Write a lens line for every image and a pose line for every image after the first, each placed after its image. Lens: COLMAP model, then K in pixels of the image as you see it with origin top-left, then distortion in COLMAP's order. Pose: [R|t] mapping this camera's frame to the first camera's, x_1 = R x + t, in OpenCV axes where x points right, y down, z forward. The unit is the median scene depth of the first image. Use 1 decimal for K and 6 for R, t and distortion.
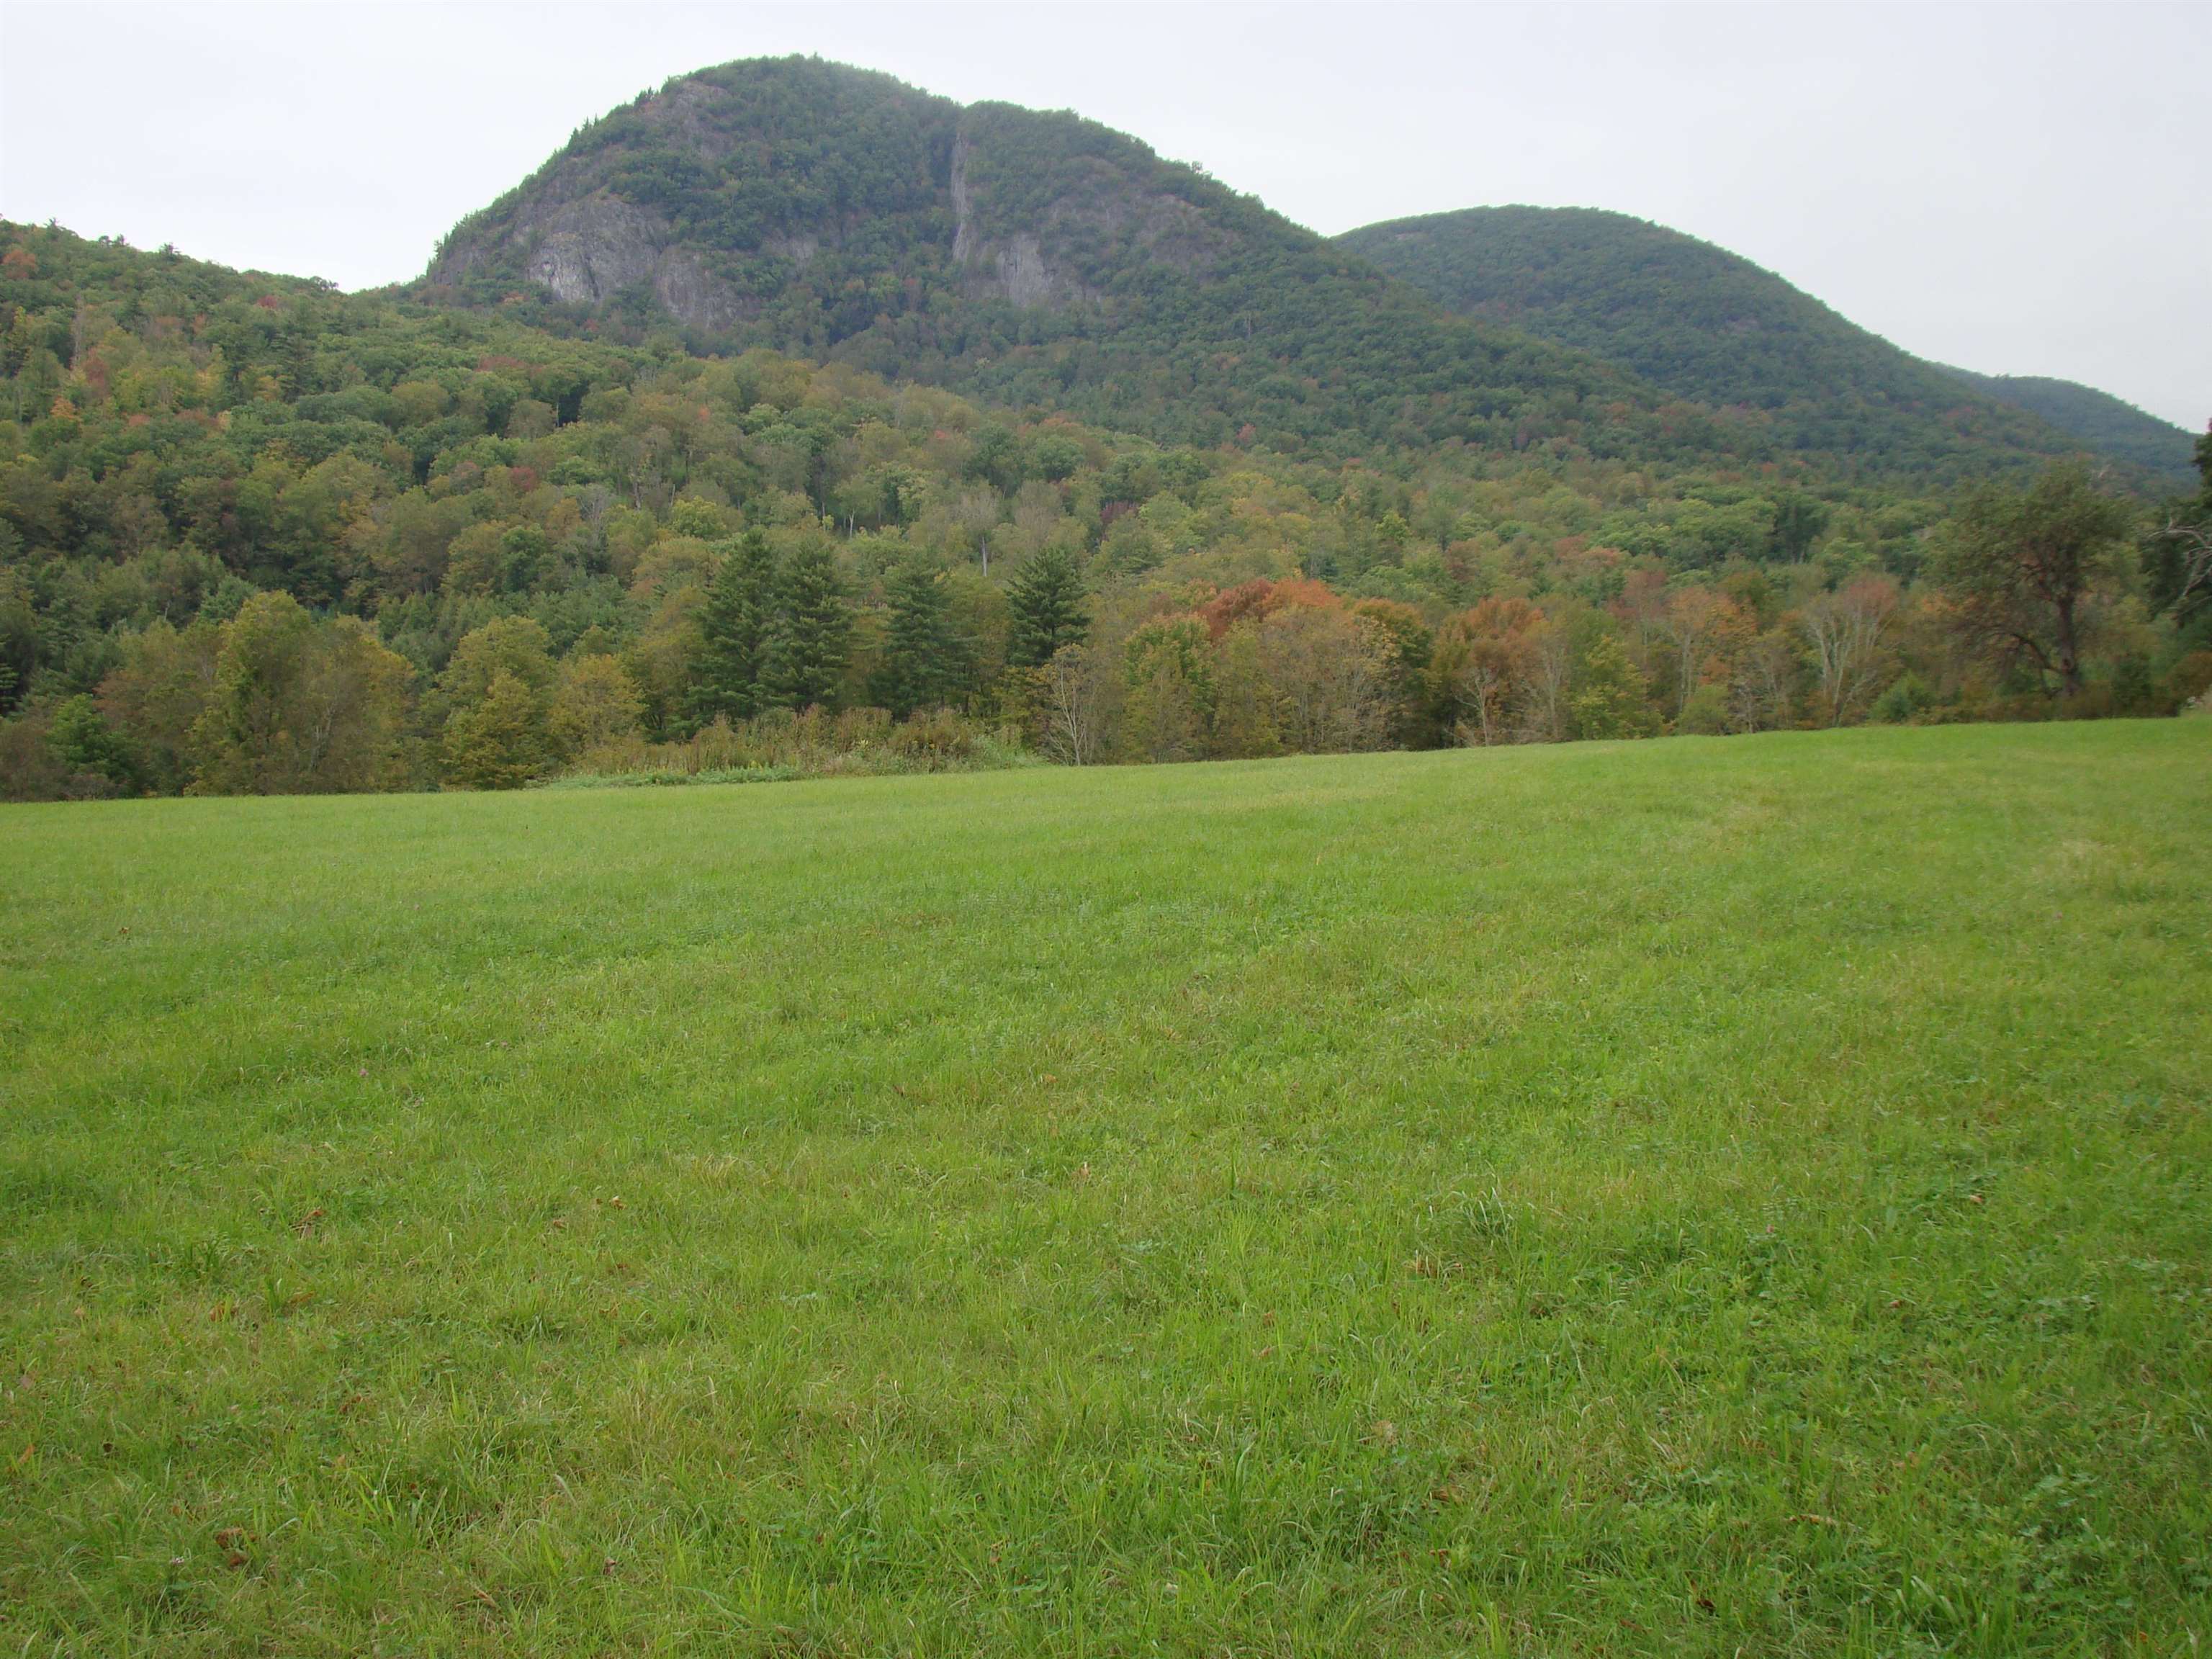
lens RADIAL K [[3190.9, 0, 1104.4], [0, 3190.9, 852.9], [0, 0, 1]] dist [0.055851, 0.000000]
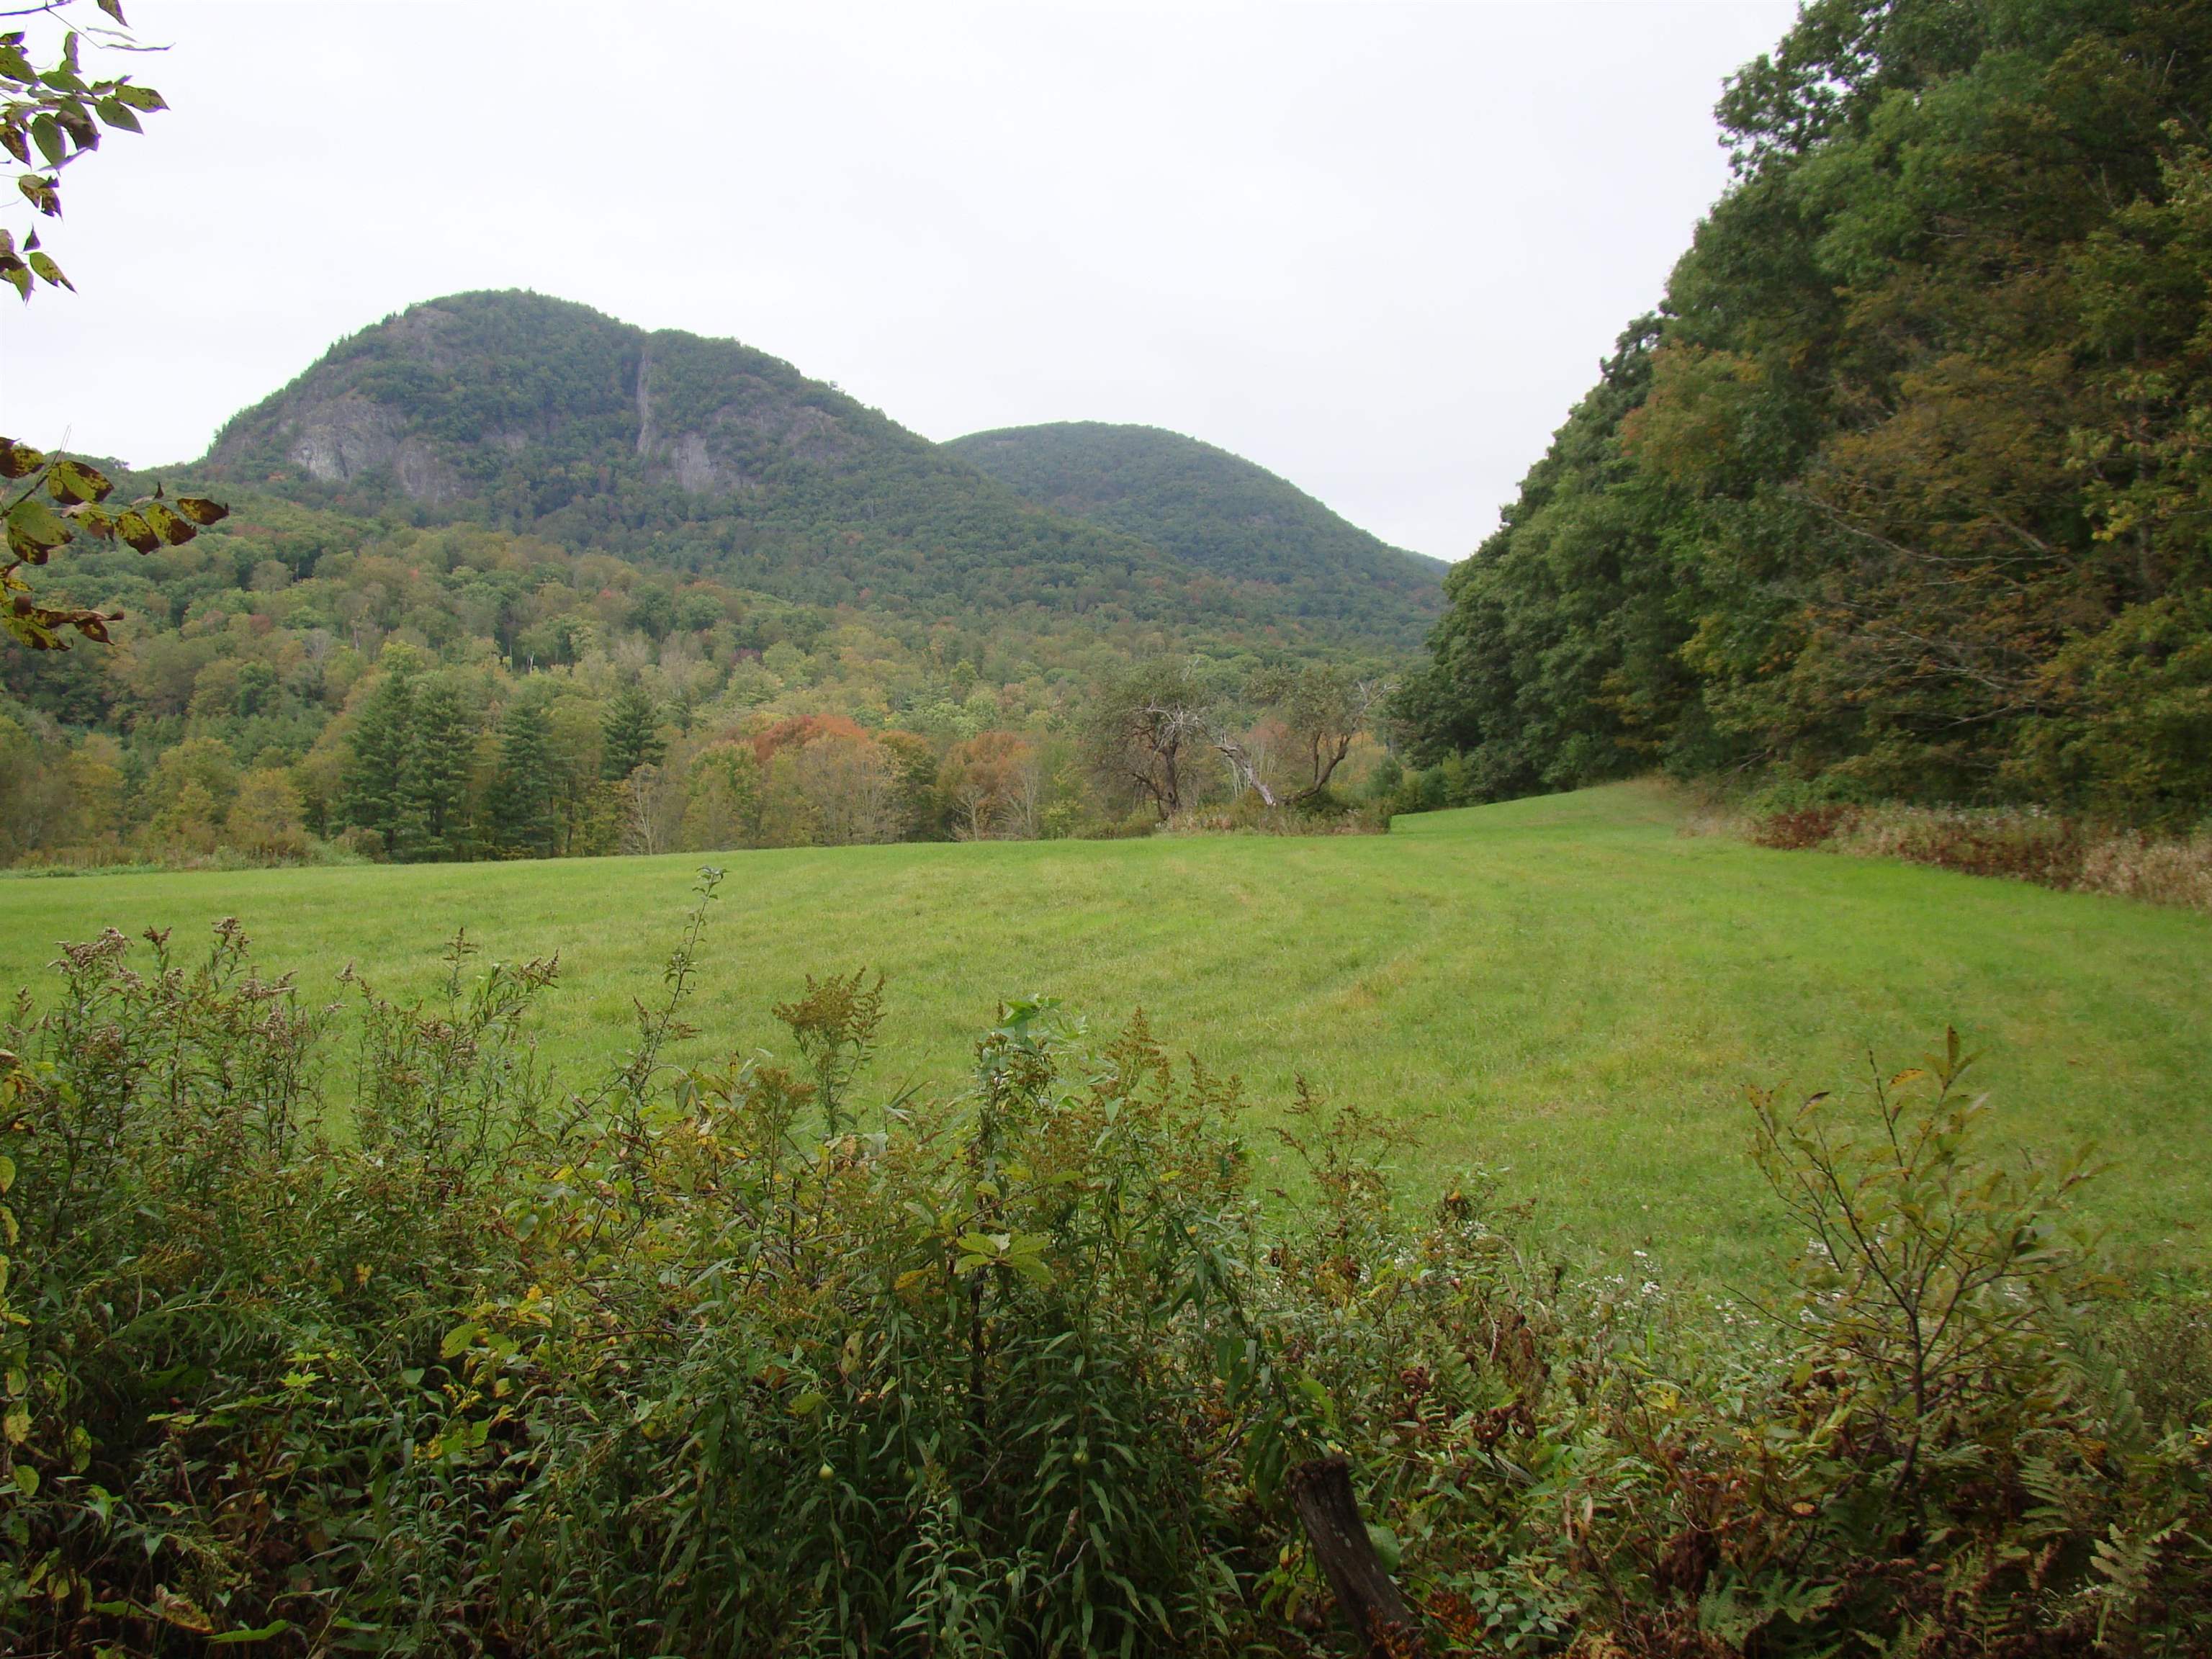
lens RADIAL K [[2554.8, 0, 1101.7], [0, 2554.8, 828.4], [0, 0, 1]] dist [-0.045665, 0.000000]
pose [[0.992038, 0.008080, 0.125682, 0.009098], [-0.003207, 0.999237, -0.038928, -0.000034], [-0.125901, 0.038215, 0.991307, -0.008272]]
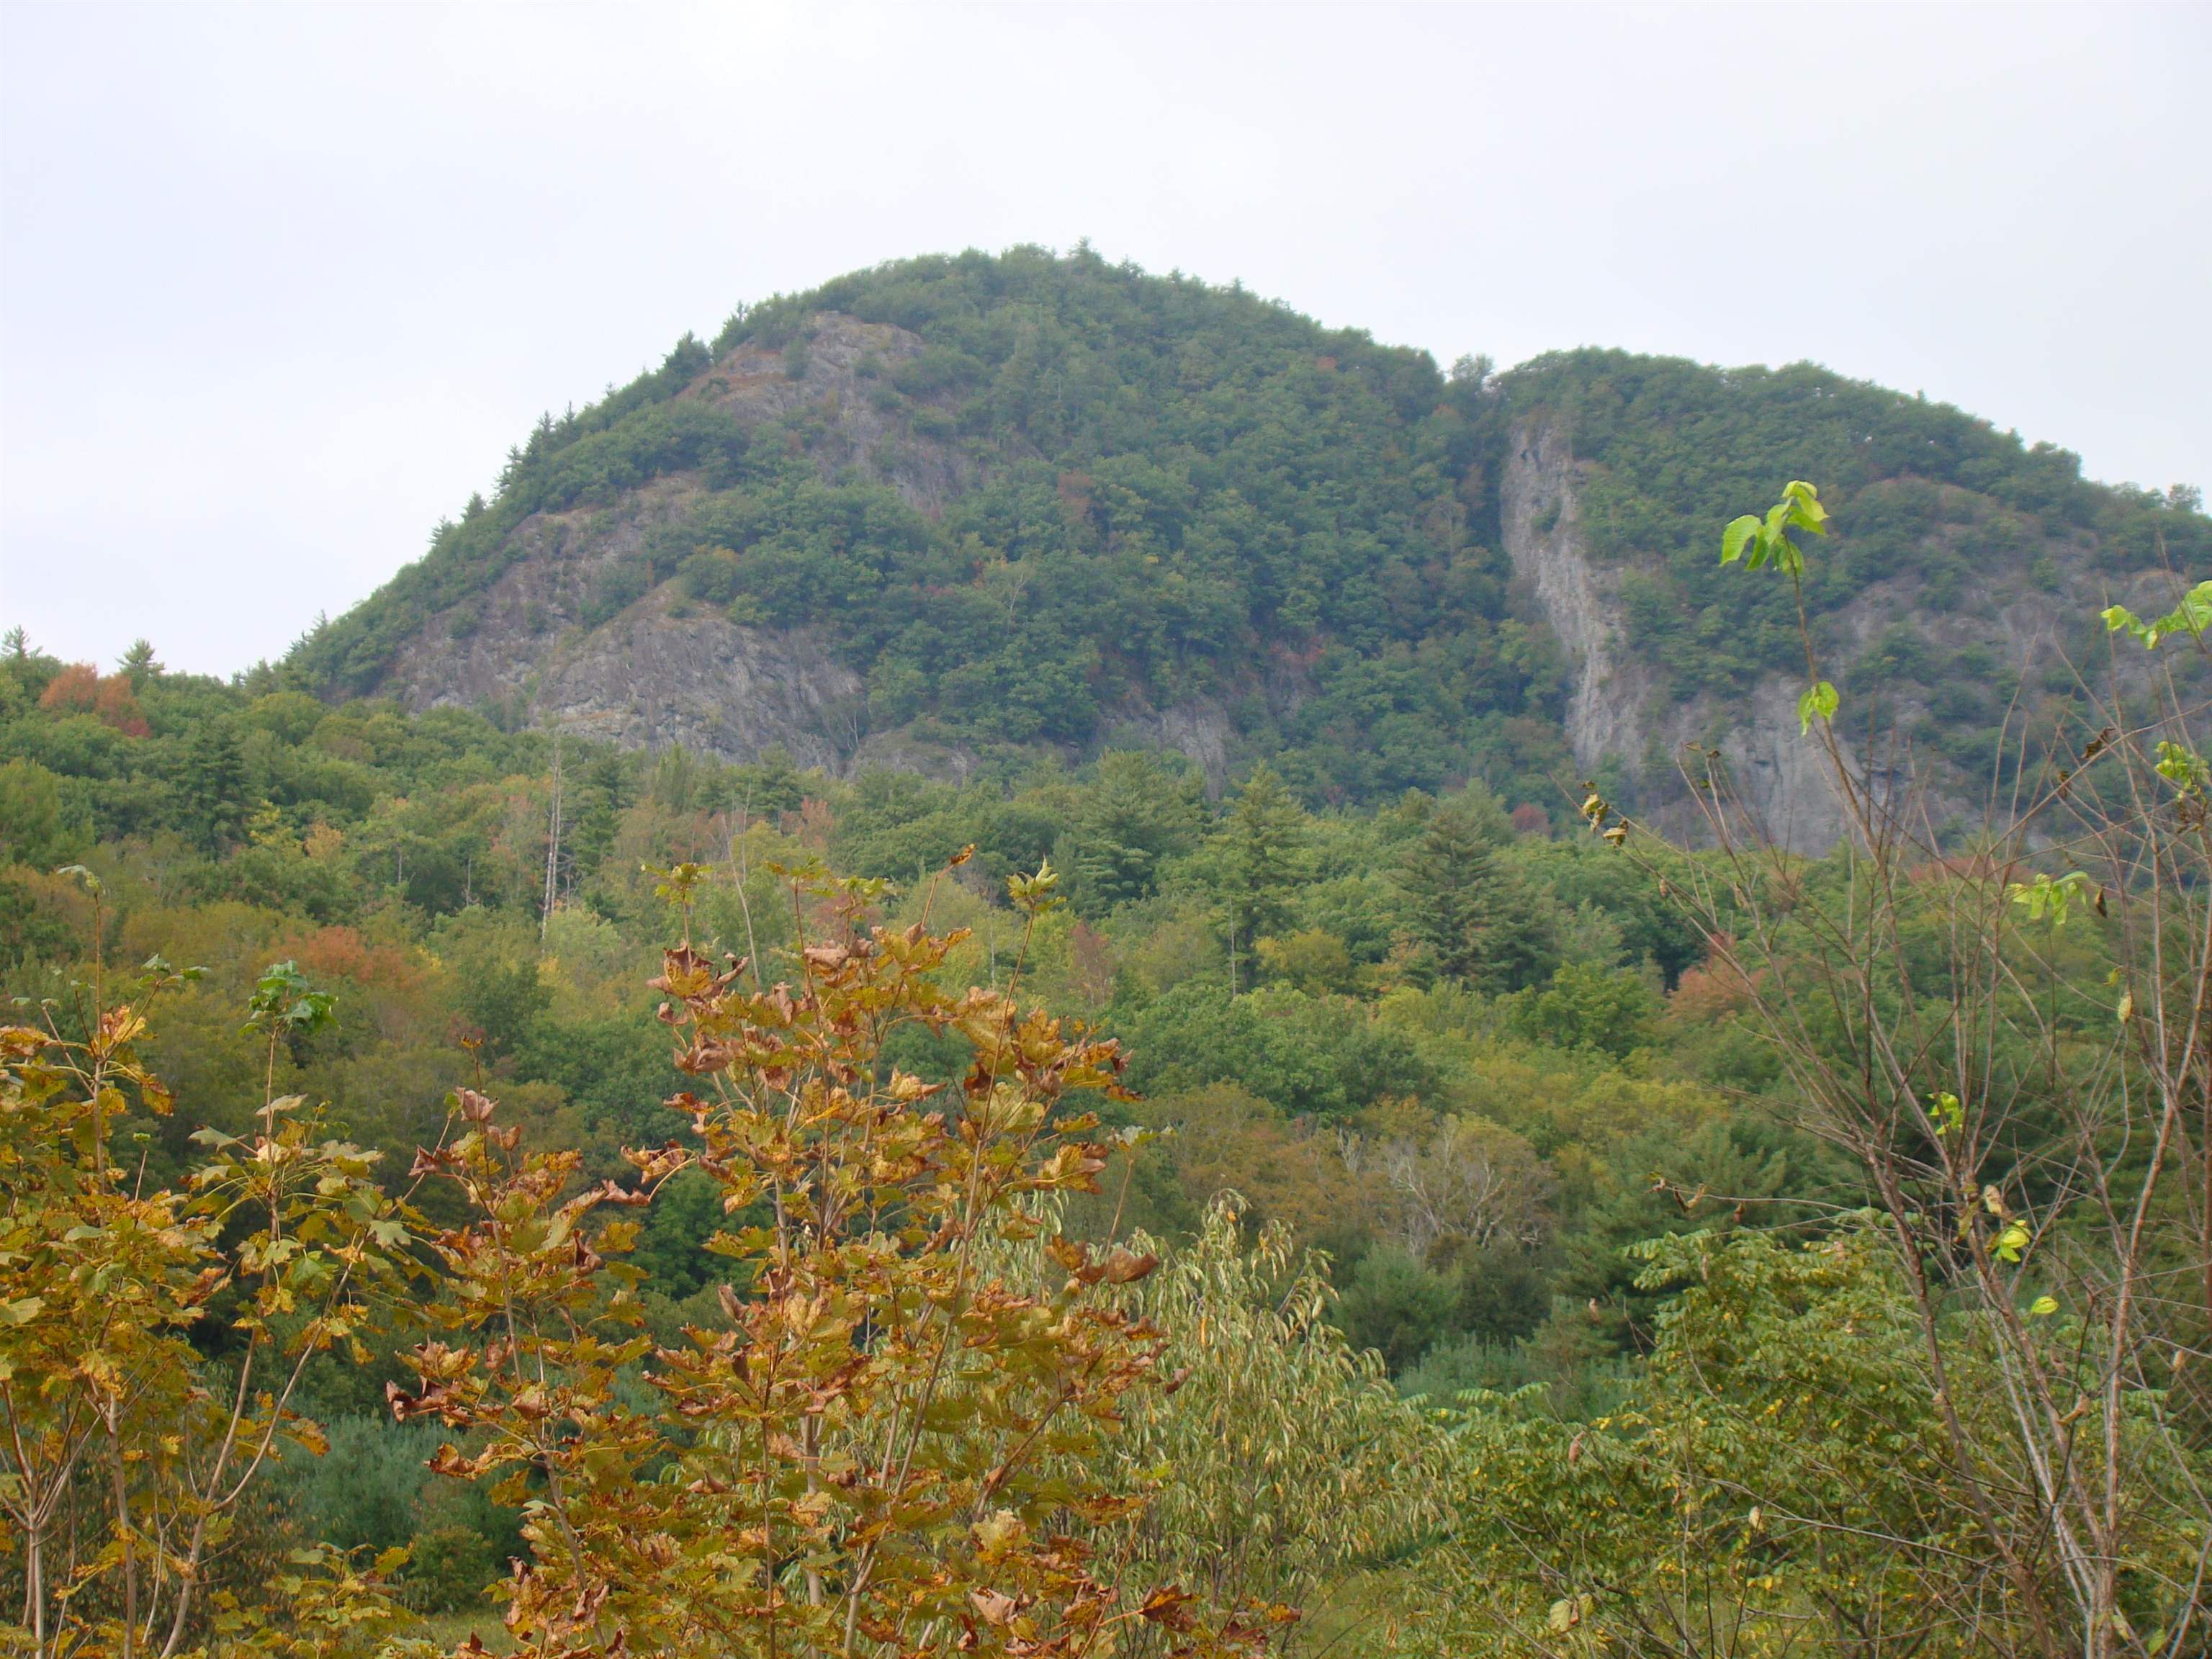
lens RADIAL K [[8058.7, 0, 1099.9], [0, 8058.7, 898.9], [0, 0, 1]] dist [0.769869, 0.000000]
pose [[0.993689, -0.027502, 0.108746, -0.209016], [0.047494, 0.981444, -0.185774, 0.001637], [-0.101619, 0.189766, 0.976556, 0.097714]]
